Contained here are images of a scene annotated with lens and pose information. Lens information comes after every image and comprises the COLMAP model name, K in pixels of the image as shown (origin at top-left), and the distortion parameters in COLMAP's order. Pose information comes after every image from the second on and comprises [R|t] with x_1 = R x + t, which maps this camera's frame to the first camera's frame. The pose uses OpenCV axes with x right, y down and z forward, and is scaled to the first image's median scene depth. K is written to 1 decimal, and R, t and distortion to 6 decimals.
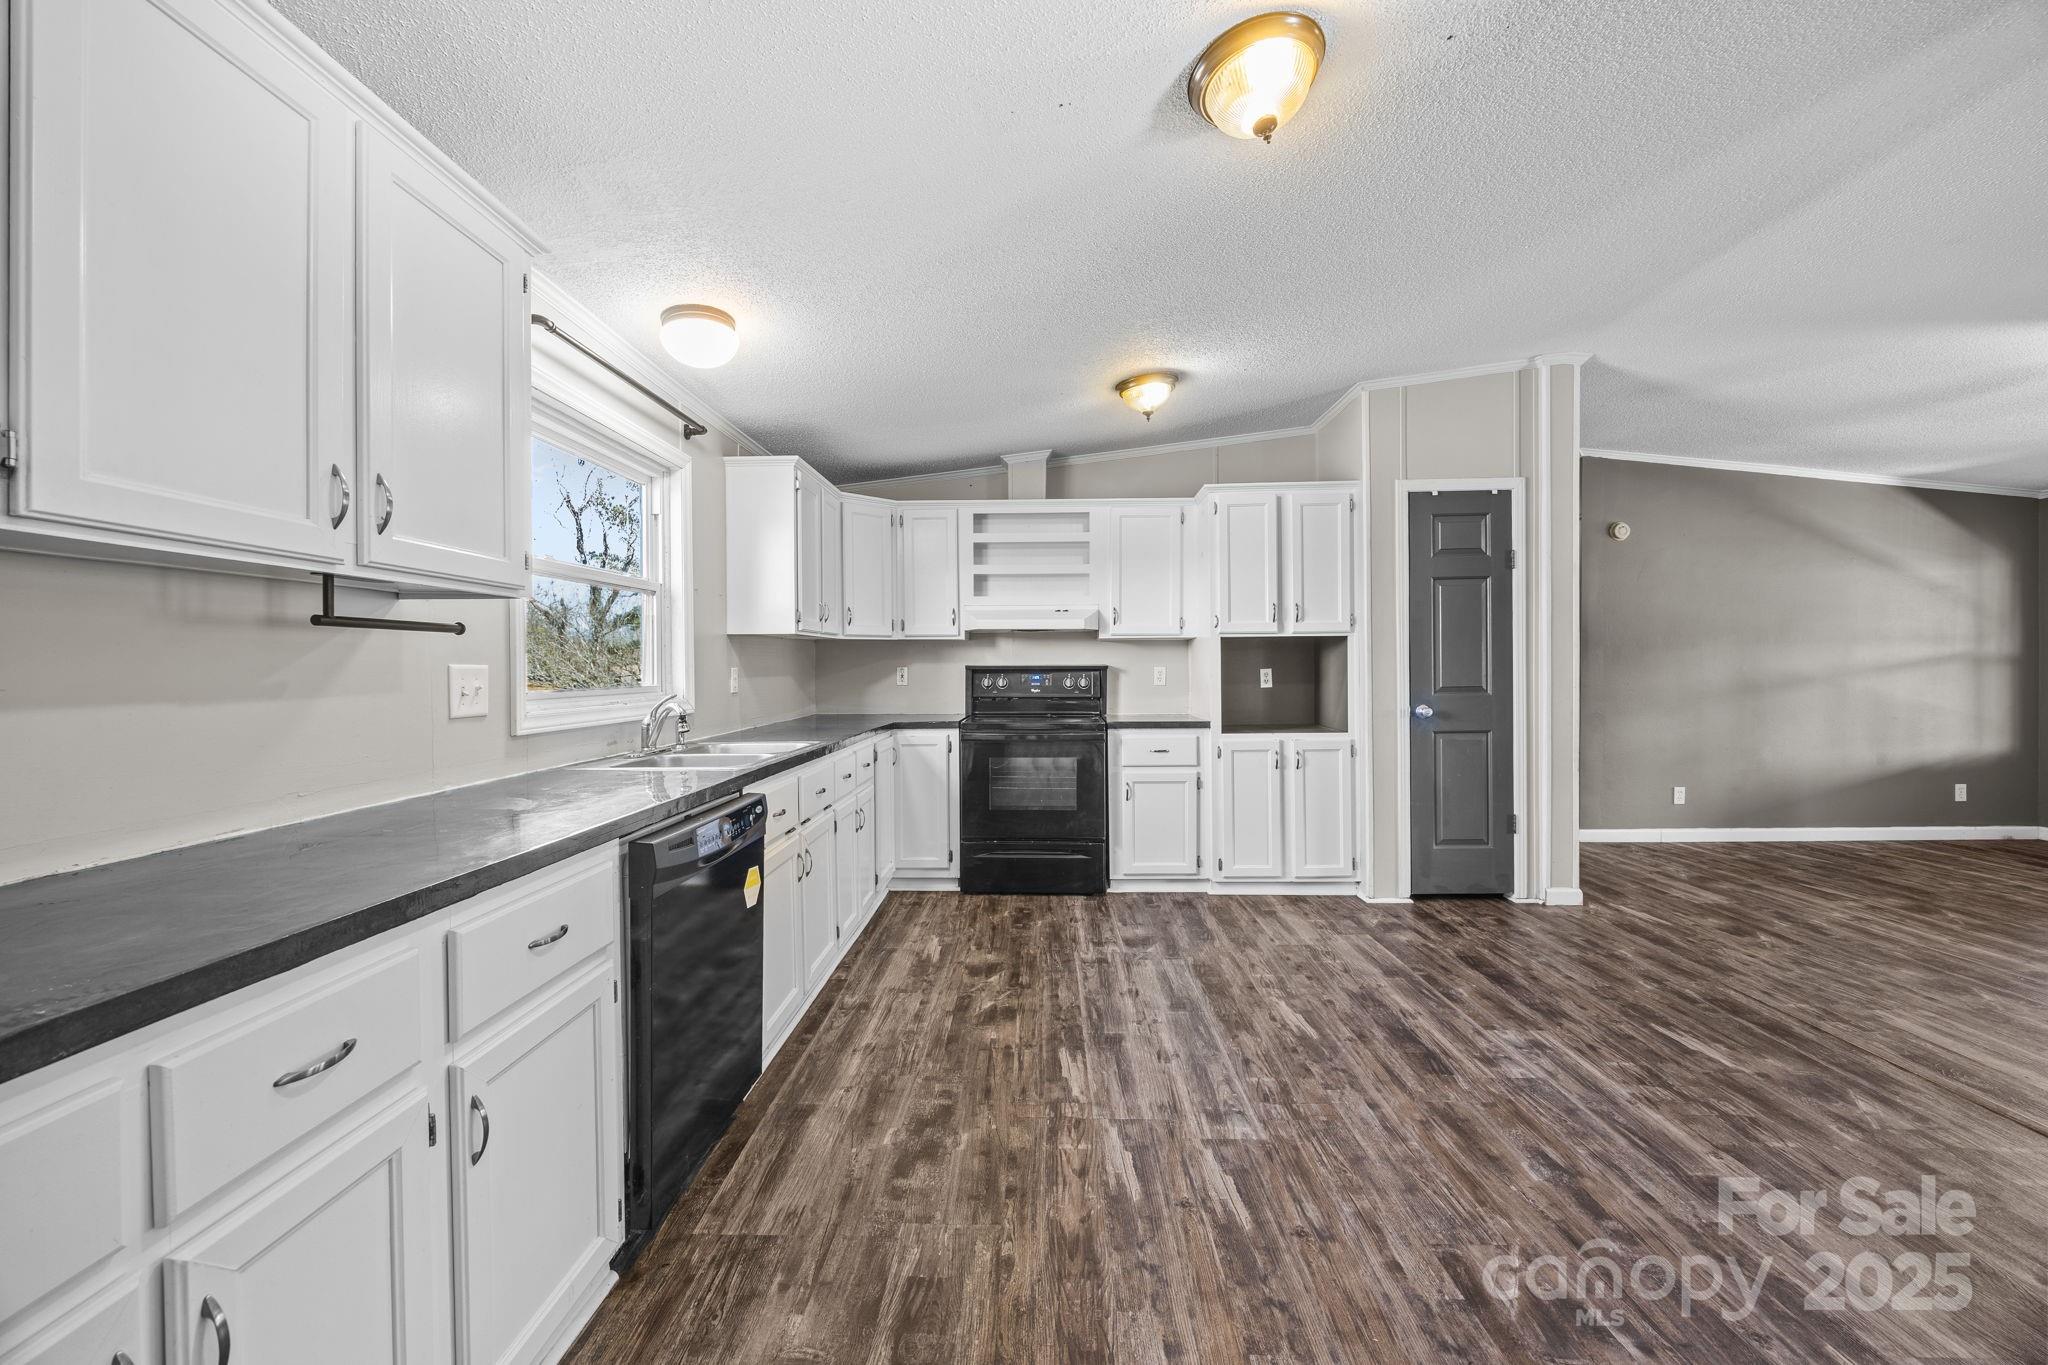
lens RADIAL K [[770.7, 0, 1024.0], [0, 770.7, 682.5], [0, 0, 1]] dist [-0.000326, 0.000039]
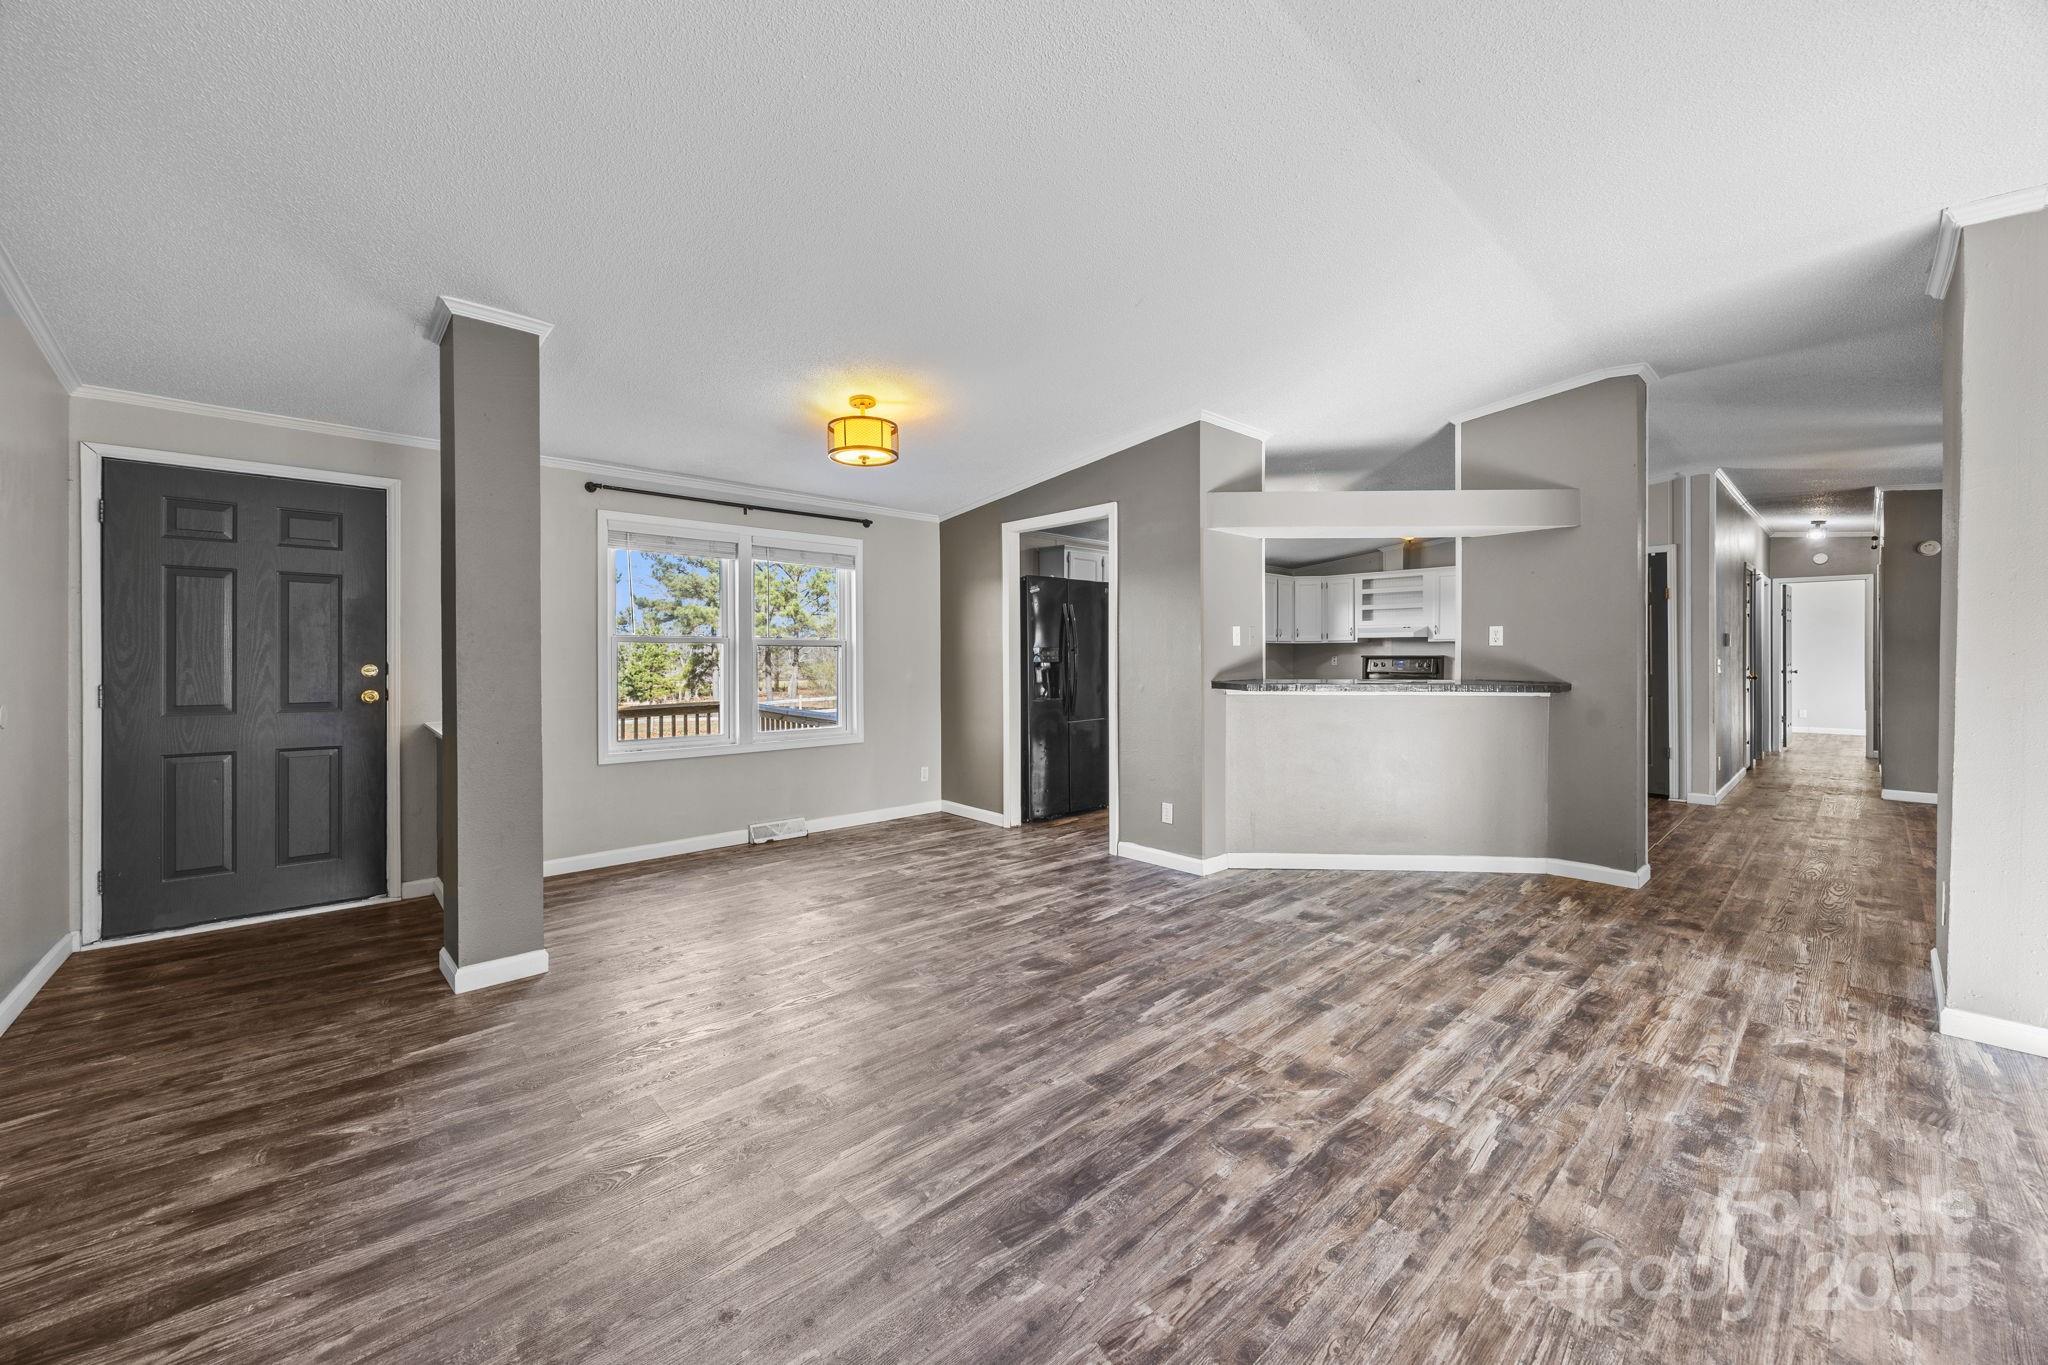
lens RADIAL K [[773.6, 0, 1022.1], [0, 773.6, 659.0], [0, 0, 1]] dist [-0.001154, -0.000167]
pose [[0.691777, 0.009252, -0.722051, 0.873873], [-0.021664, 0.999734, -0.007946, 0.024433], [0.721786, 0.021140, 0.691794, -1.156772]]
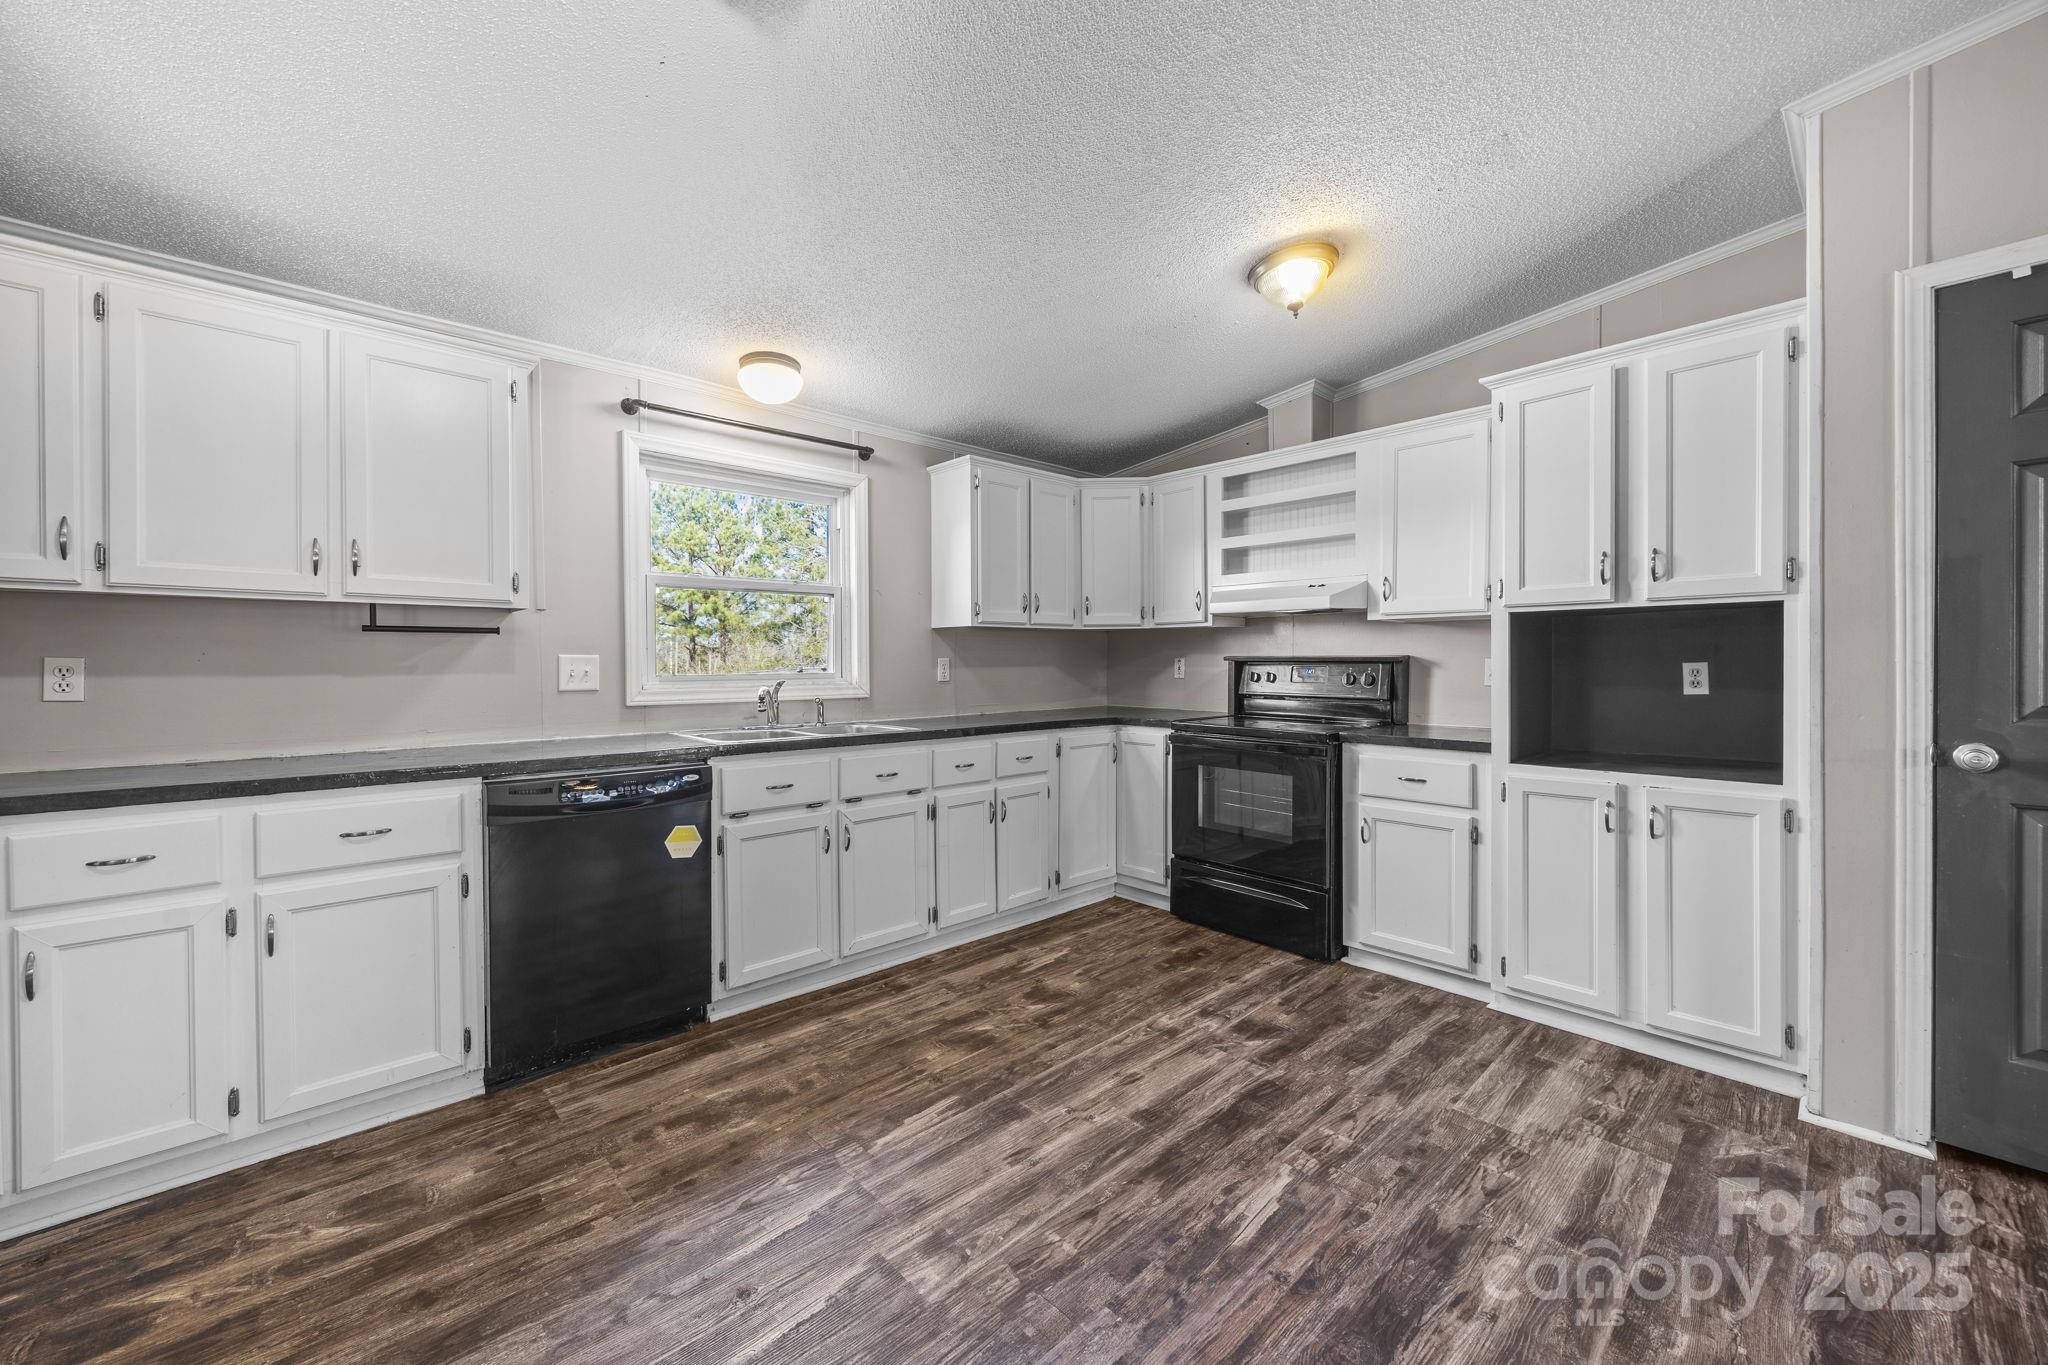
lens RADIAL K [[781.0, 0, 1027.0], [0, 781.0, 672.4], [0, 0, 1]] dist [-0.000841, -0.000133]
pose [[0.704061, 0.016236, -0.709954, 0.447953], [-0.016821, 0.999839, 0.006184, -0.006353], [0.709940, 0.007588, 0.704221, 0.268352]]
